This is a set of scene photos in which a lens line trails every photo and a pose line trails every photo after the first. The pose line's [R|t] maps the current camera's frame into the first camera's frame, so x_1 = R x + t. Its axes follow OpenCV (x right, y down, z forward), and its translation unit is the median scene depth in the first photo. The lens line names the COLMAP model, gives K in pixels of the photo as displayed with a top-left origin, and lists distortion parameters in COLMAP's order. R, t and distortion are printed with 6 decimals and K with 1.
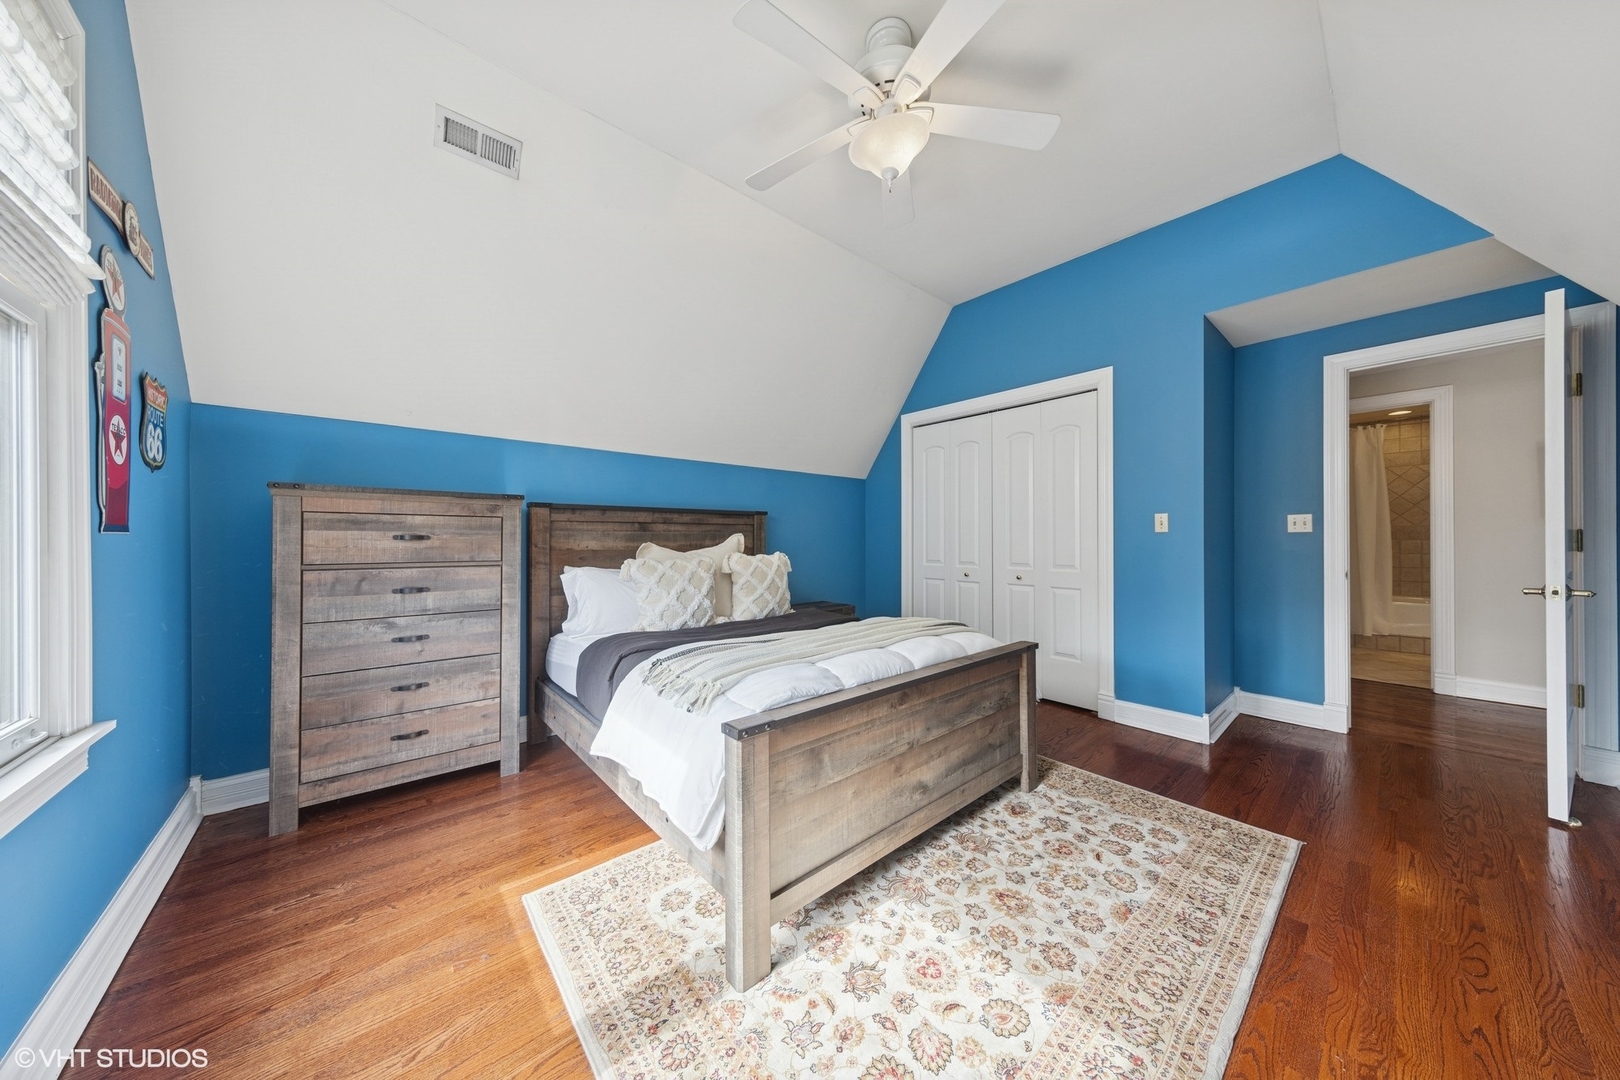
lens RADIAL K [[513.6, 0, 822.7], [0, 513.6, 536.7], [0, 0, 1]] dist [0.002767, -0.000122]
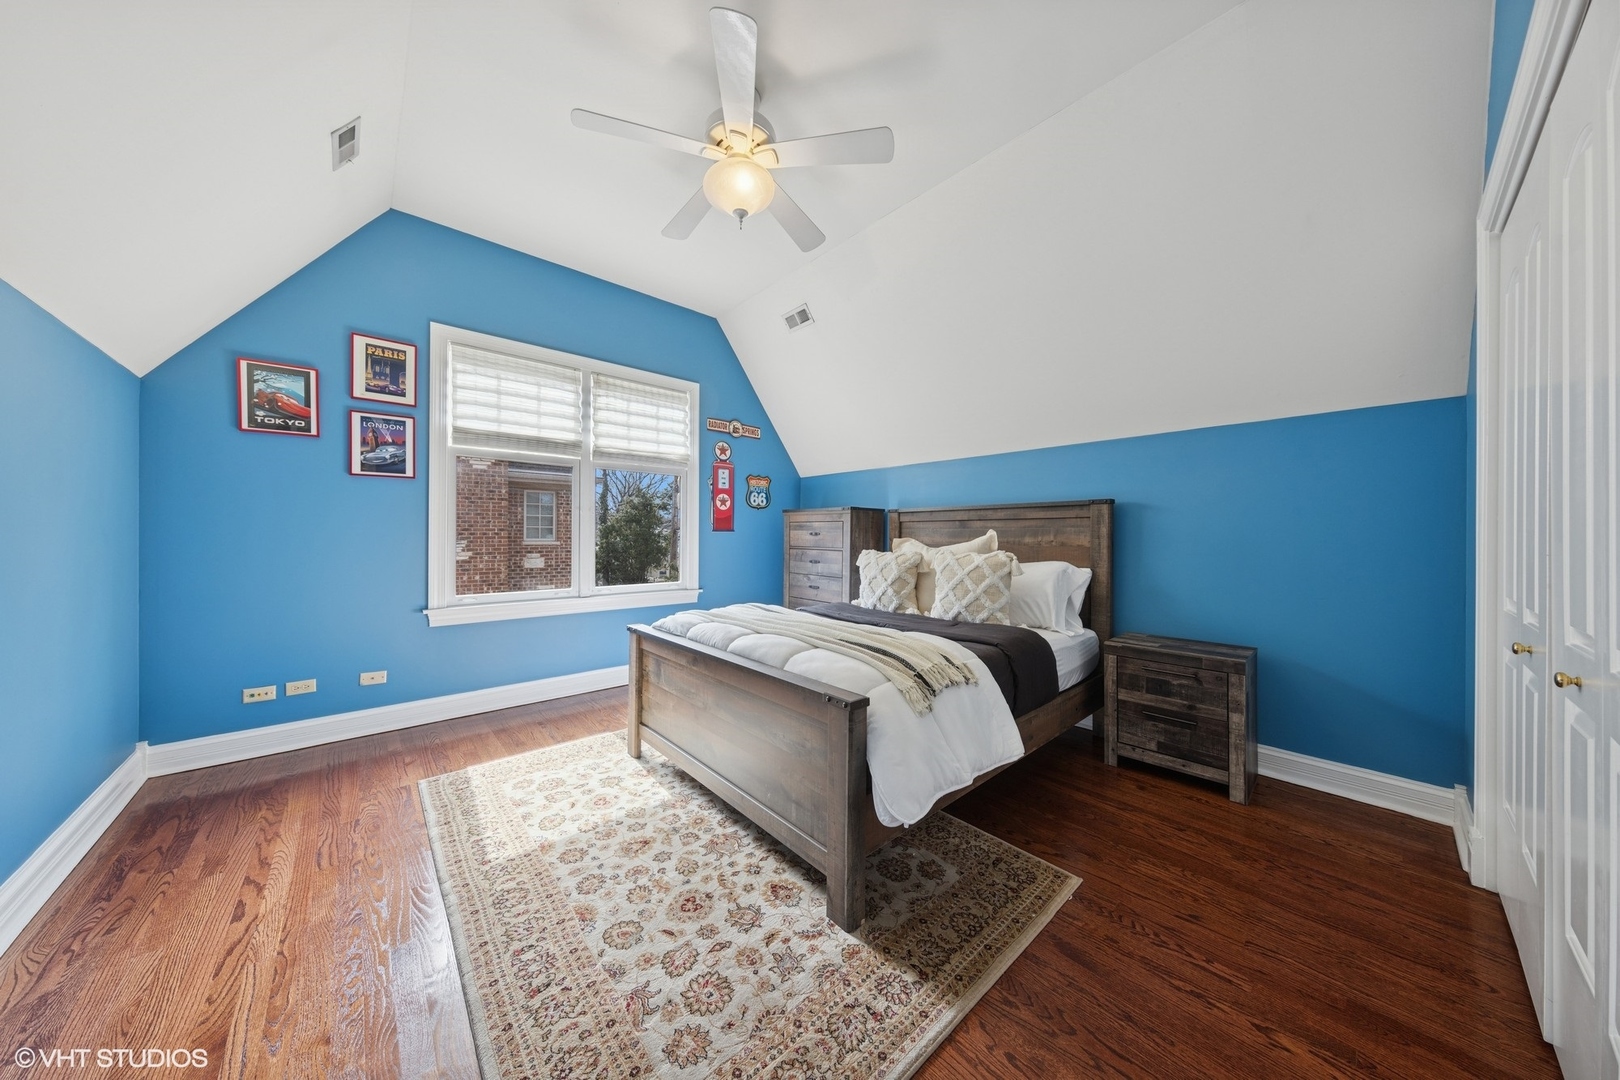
lens RADIAL K [[513.6, 0, 817.7], [0, 513.6, 534.8], [0, 0, 1]] dist [0.002767, -0.000122]
pose [[-0.000690, 0.003374, -0.999994, 1.336693], [0.000817, 0.999994, 0.003374, -0.001515], [0.999999, -0.000814, -0.000692, 1.233901]]
